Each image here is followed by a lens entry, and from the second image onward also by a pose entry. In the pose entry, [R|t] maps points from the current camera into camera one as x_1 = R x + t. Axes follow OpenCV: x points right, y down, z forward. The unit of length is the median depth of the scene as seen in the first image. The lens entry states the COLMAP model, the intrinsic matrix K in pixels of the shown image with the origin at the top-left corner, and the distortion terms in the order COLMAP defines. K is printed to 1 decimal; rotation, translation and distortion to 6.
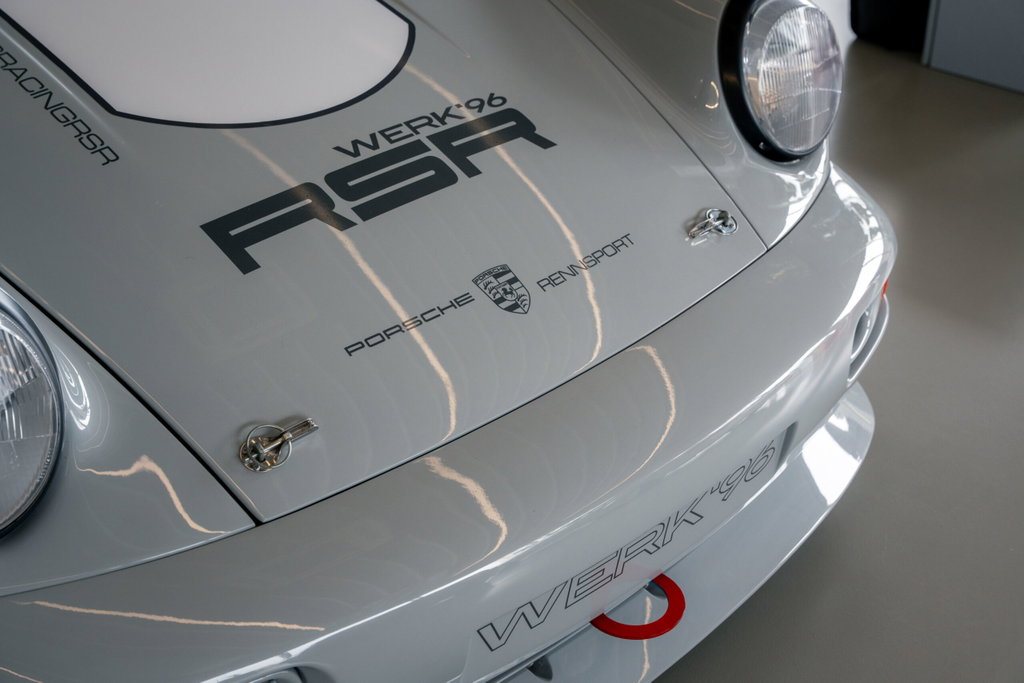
lens RADIAL K [[1423.2, 0, 512.0], [0, 1423.2, 341.5], [0, 0, 1]] dist [-0.010935, 0.122426]
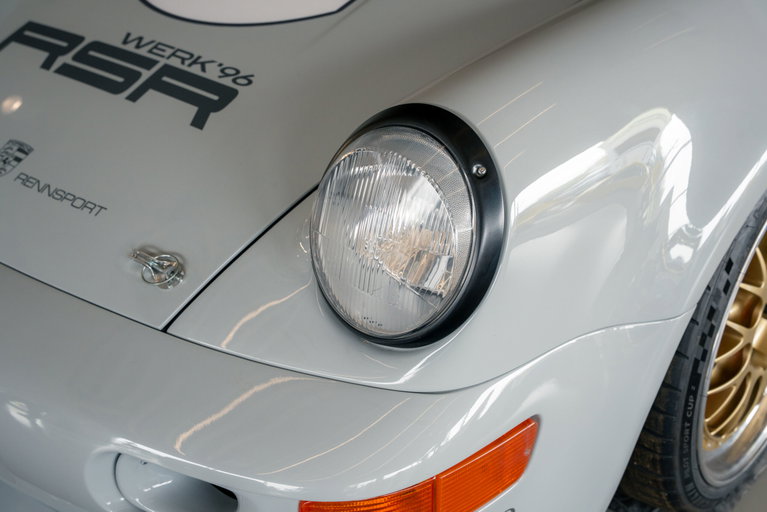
lens RADIAL K [[1066.0, 0, 383.5], [0, 1066.0, 256.0], [0, 0, 1]] dist [-0.010935, 0.122426]
pose [[0.112272, 0.495188, -0.861501, 0.784264], [-0.530609, 0.762905, 0.369365, -0.440197], [0.840148, 0.415650, 0.348404, 0.921005]]
